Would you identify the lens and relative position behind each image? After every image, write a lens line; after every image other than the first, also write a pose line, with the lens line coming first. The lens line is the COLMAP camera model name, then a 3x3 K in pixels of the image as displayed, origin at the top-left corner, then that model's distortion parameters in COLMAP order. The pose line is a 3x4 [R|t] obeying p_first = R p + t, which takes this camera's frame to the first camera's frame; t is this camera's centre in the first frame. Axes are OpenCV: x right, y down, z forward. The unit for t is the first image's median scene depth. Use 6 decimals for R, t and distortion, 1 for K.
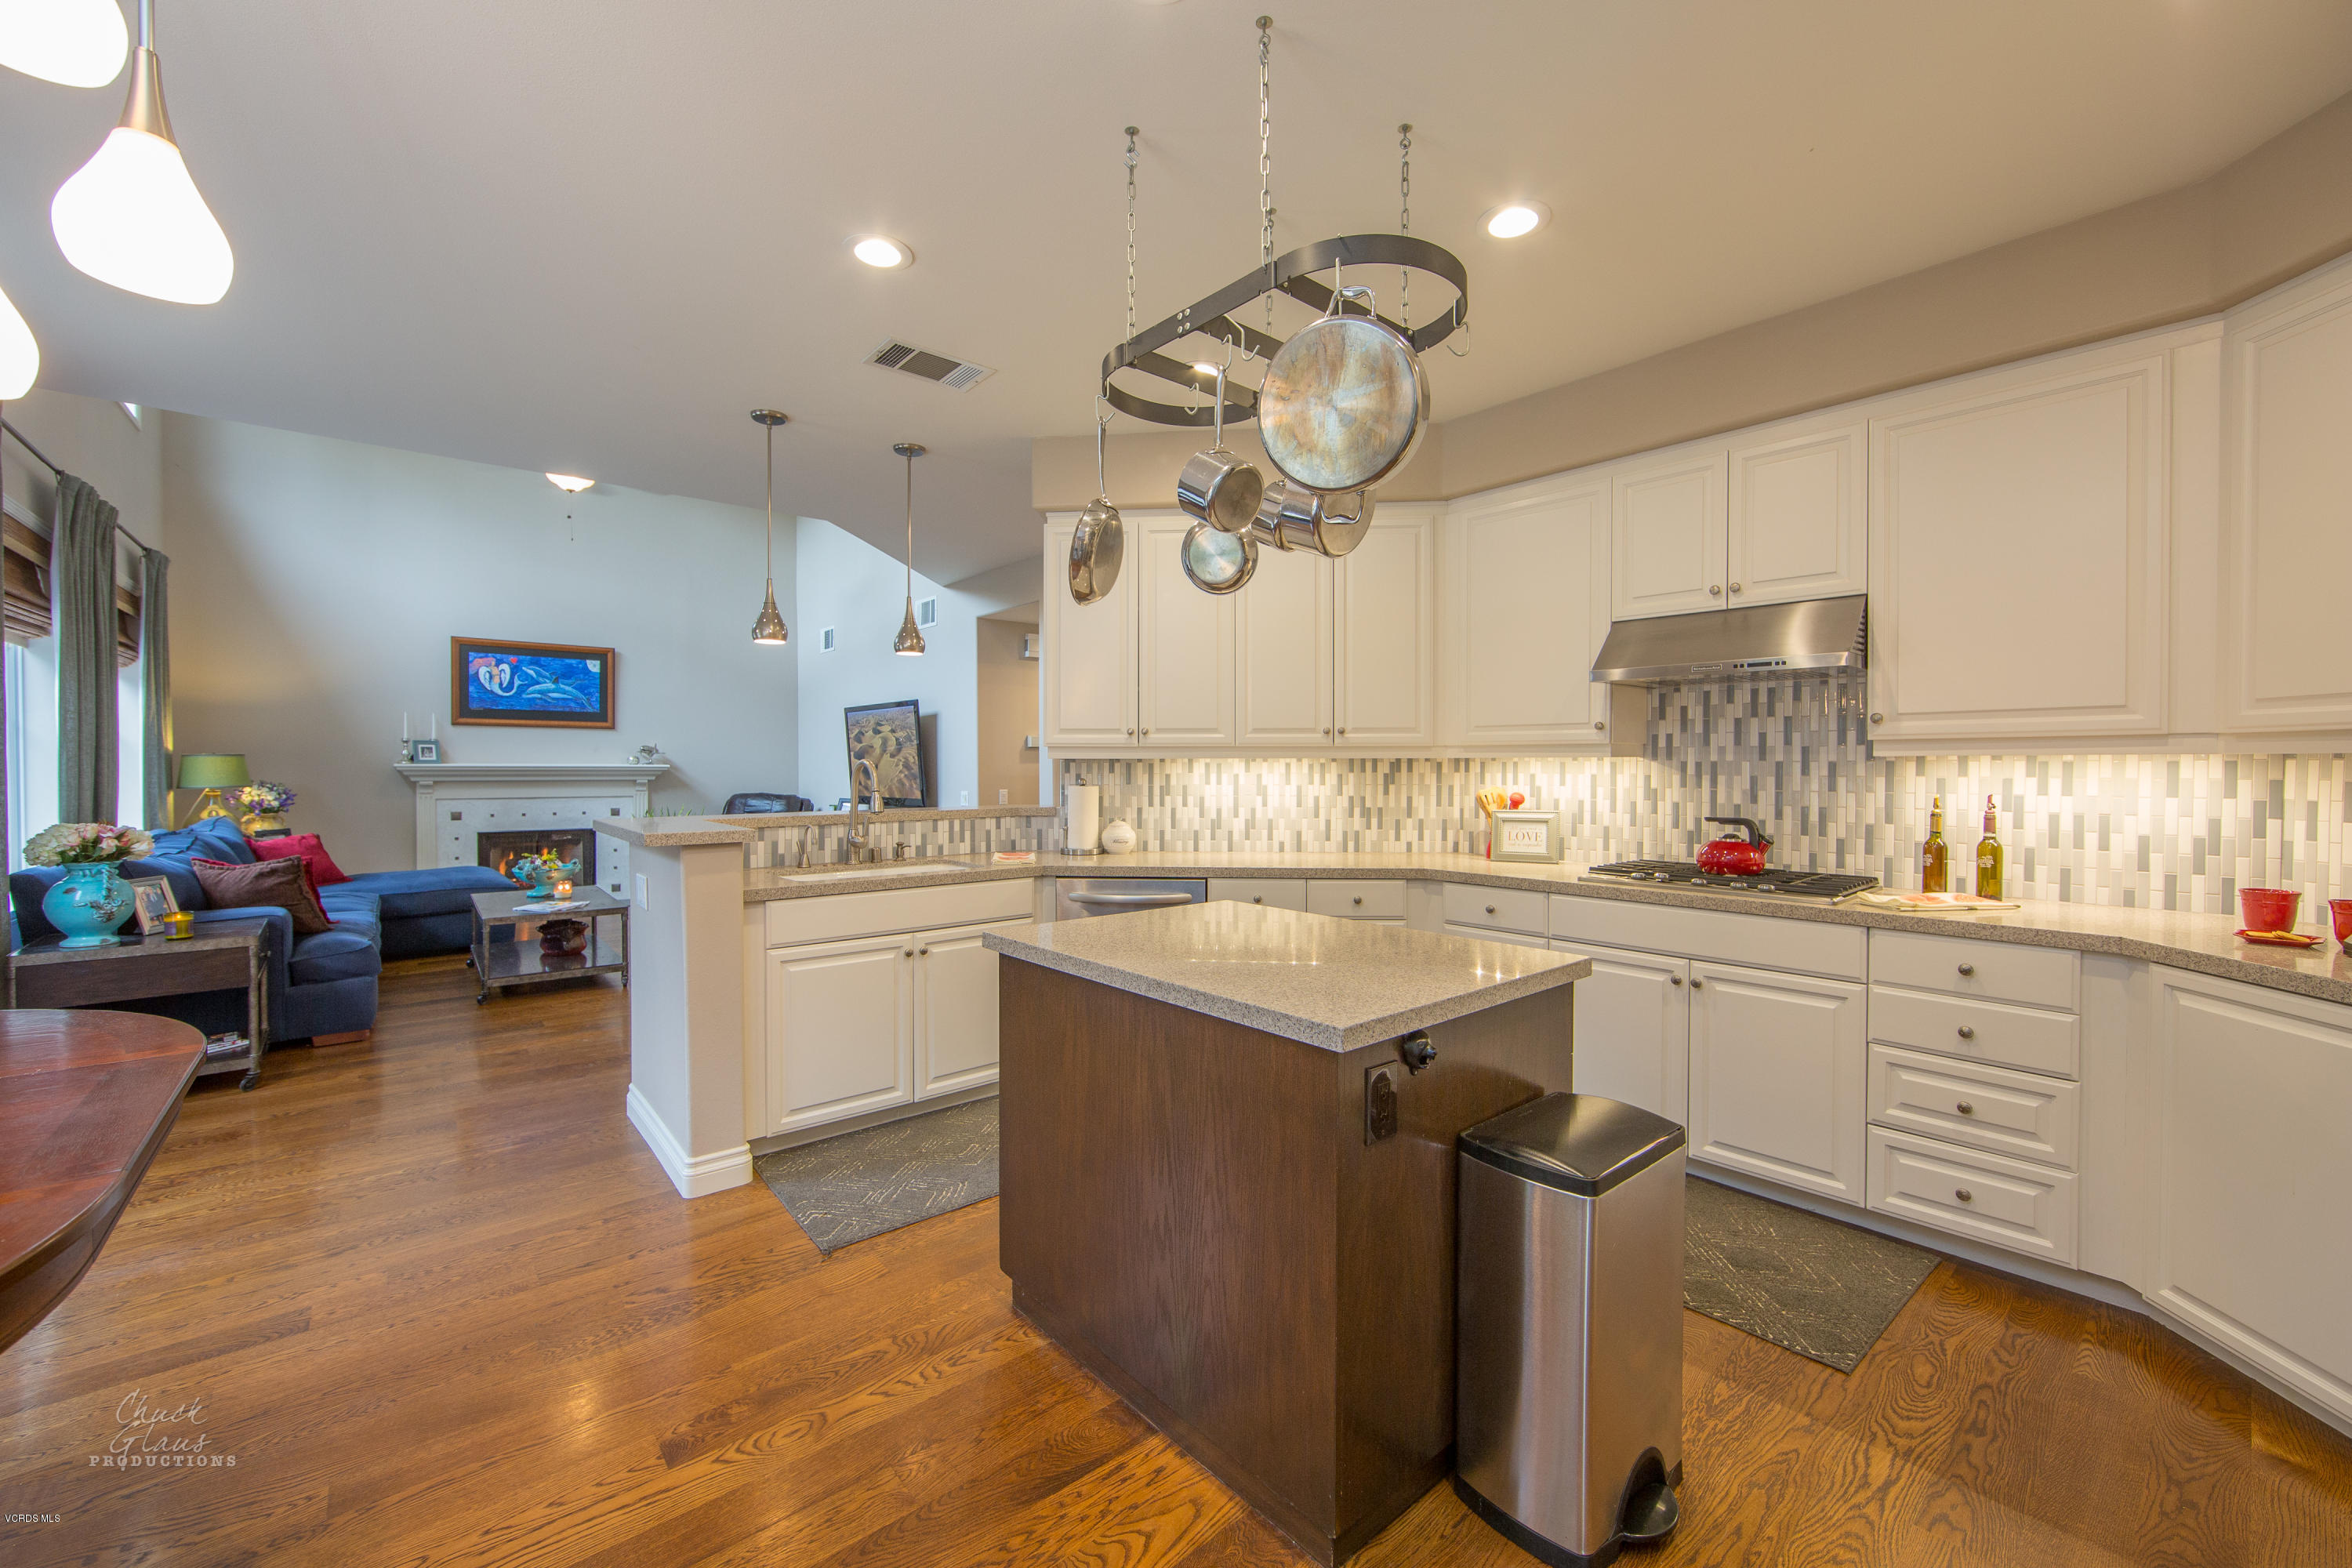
lens RADIAL K [[925.9, 0, 1172.8], [0, 925.9, 779.7], [0, 0, 1]] dist [-0.008079, -0.000078]
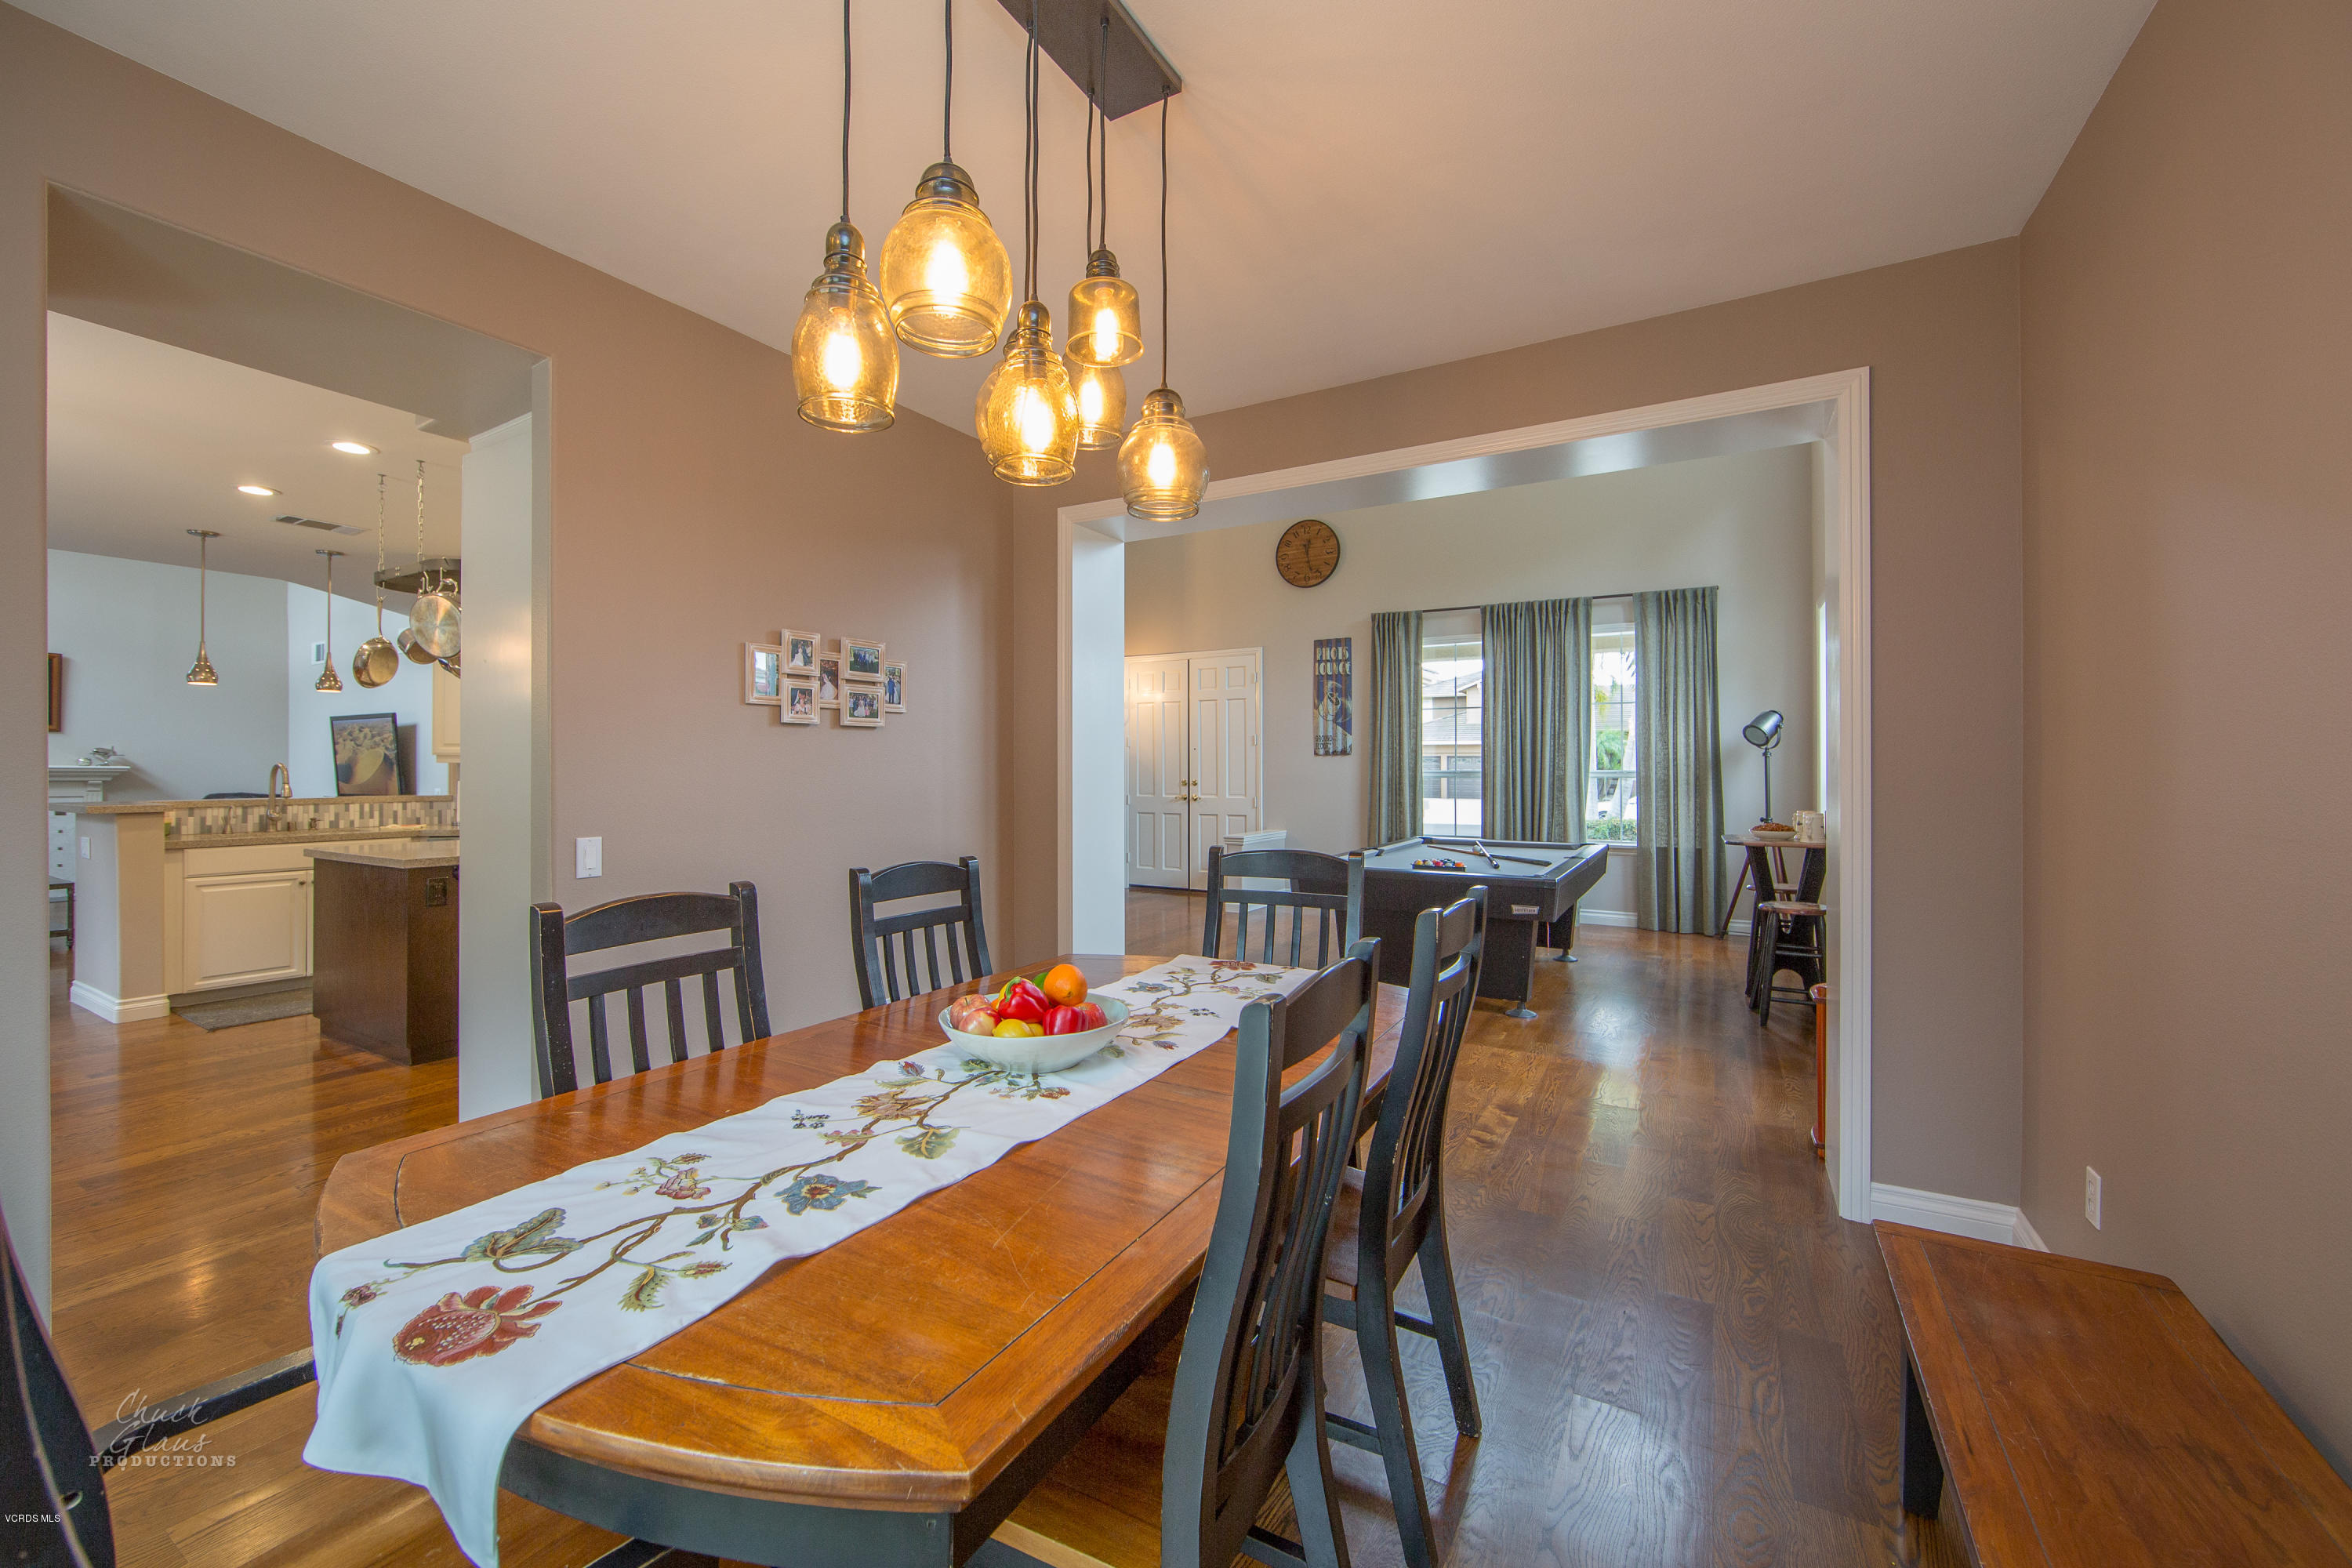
lens RADIAL K [[936.5, 0, 1173.2], [0, 936.5, 767.3], [0, 0, 1]] dist [-0.002860, -0.000207]
pose [[0.945647, 0.002131, 0.325188, 0.167625], [0.003328, 0.999863, -0.016230, 0.004534], [-0.325178, 0.016430, 0.945510, -0.280631]]
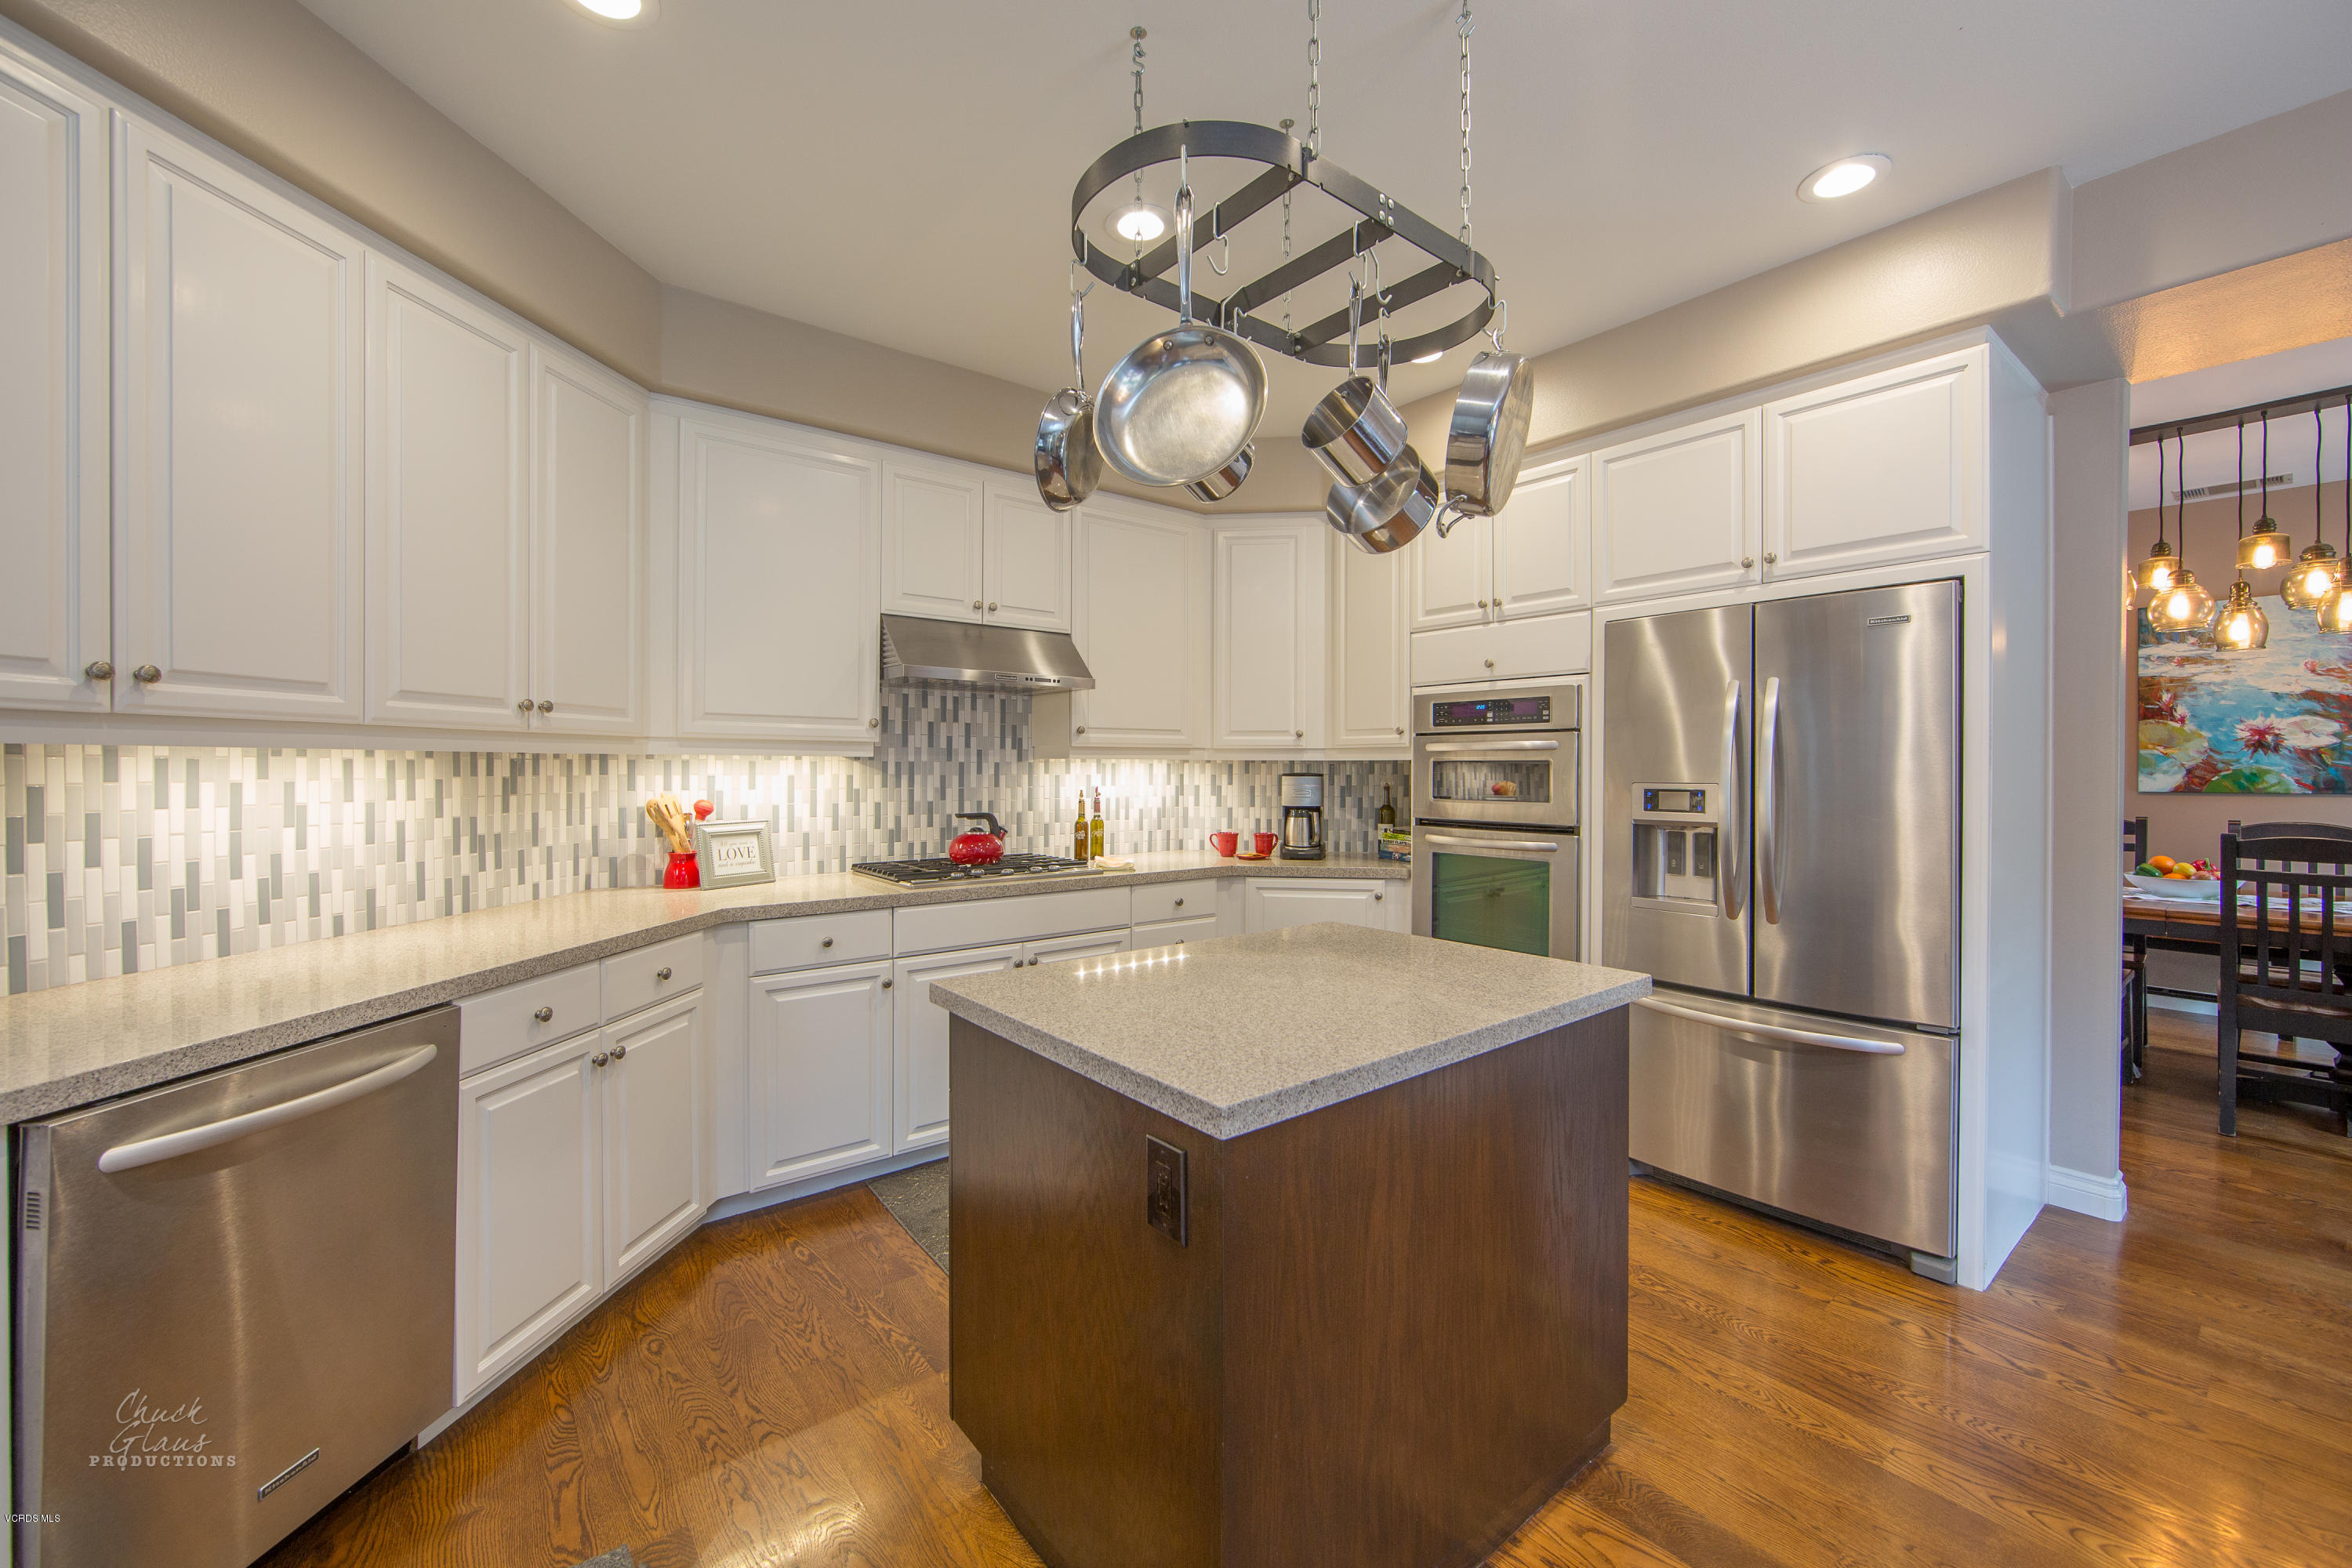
lens RADIAL K [[925.9, 0, 1172.8], [0, 925.9, 779.7], [0, 0, 1]] dist [-0.008079, -0.000078]
pose [[0.047023, -0.013853, 0.998798, -0.414304], [0.013519, 0.999821, 0.013231, -0.008440], [-0.998802, 0.012881, 0.047202, 0.601165]]
